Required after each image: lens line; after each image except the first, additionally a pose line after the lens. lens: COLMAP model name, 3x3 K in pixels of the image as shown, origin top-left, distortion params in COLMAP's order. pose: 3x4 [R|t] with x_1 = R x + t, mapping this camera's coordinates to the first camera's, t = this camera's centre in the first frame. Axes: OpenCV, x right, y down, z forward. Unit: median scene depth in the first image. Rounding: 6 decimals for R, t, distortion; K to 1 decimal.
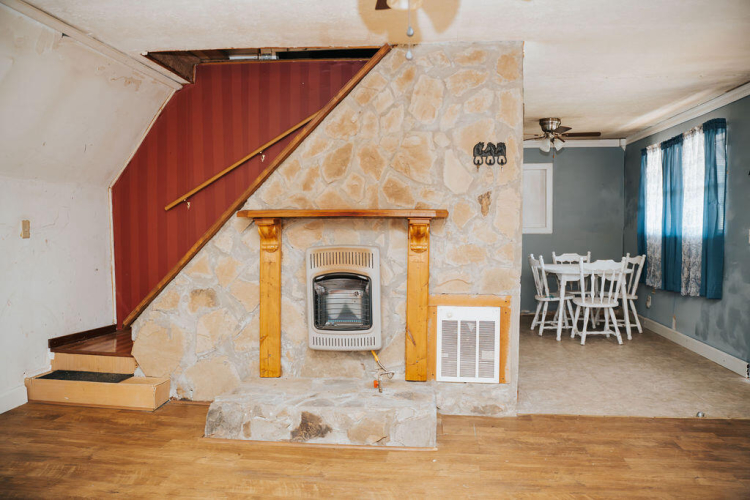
lens RADIAL K [[613.3, 0, 376.4], [0, 613.3, 240.9], [0, 0, 1]] dist [-0.113598, 0.081802]
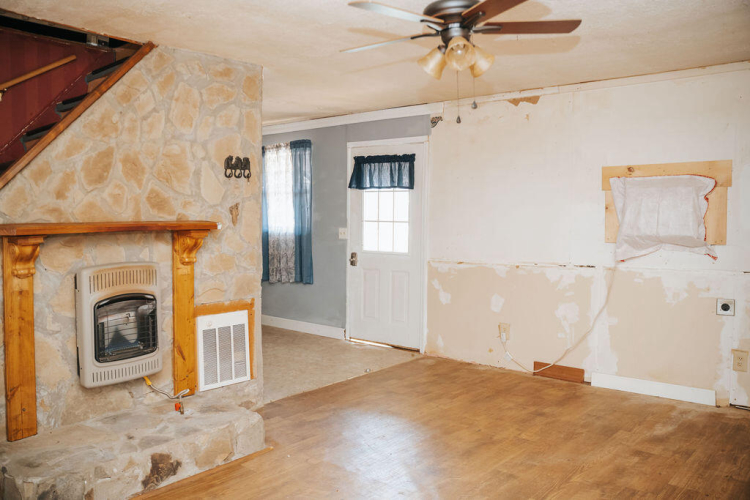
lens RADIAL K [[613.3, 0, 378.3], [0, 613.3, 232.8], [0, 0, 1]] dist [-0.113598, 0.081802]
pose [[0.561456, -0.032058, 0.826885, -0.552915], [0.023019, 0.999468, 0.023119, -0.047257], [-0.827186, 0.006054, 0.561896, 0.199590]]
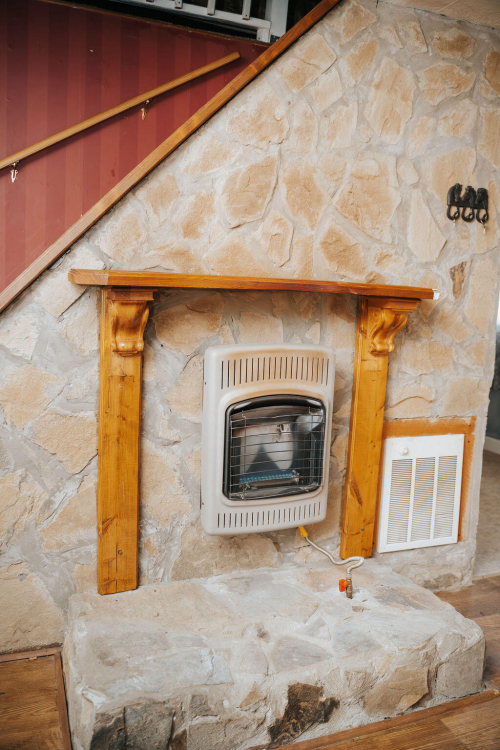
lens RADIAL K [[613.3, 0, 245.6], [0, 613.3, 373.9], [0, 0, 1]] dist [-0.113598, 0.081802]
pose [[0.890800, -0.023676, 0.453779, -0.318517], [-0.025086, 0.994556, 0.101138, -0.020712], [-0.453703, -0.101477, 0.885356, 0.516430]]
